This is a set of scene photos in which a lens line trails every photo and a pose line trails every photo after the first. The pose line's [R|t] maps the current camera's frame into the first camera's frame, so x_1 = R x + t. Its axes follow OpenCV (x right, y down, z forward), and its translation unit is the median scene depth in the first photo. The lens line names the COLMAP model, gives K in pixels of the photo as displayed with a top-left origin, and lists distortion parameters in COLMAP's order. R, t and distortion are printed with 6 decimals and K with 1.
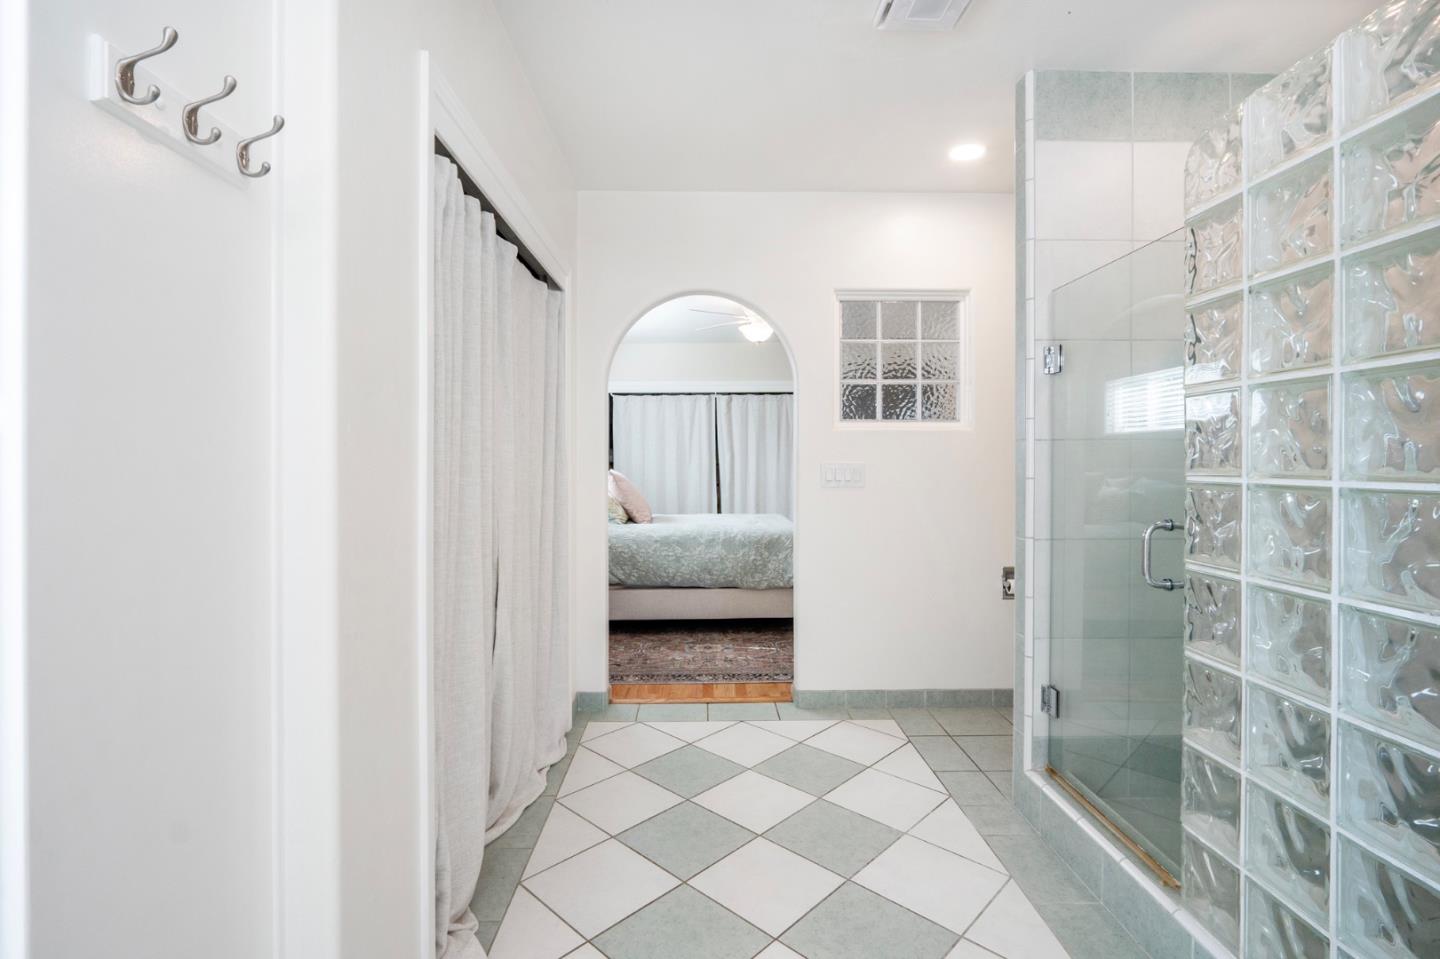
lens RADIAL K [[663.5, 0, 719.5], [0, 663.5, 471.1], [0, 0, 1]] dist [-0.001670, 0.000827]
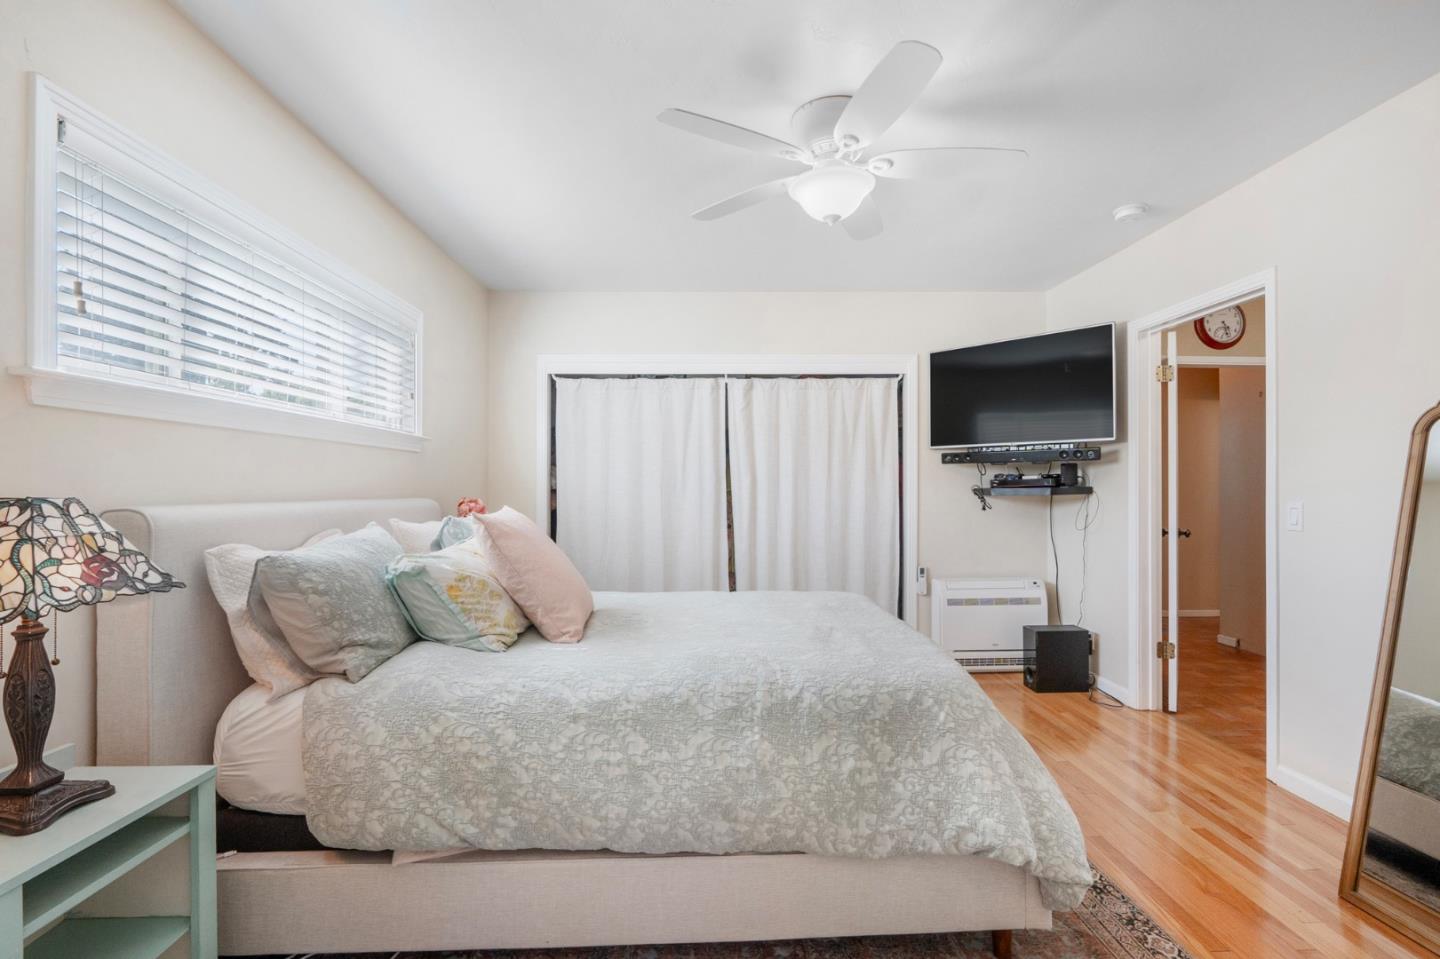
lens RADIAL K [[663.5, 0, 720.9], [0, 663.5, 484.8], [0, 0, 1]] dist [-0.001670, 0.000827]
pose [[0.999996, 0.002104, 0.001614, -0.017434], [-0.002074, 0.999827, -0.018510, -0.009625], [-0.001653, 0.018507, 0.999827, 0.594071]]
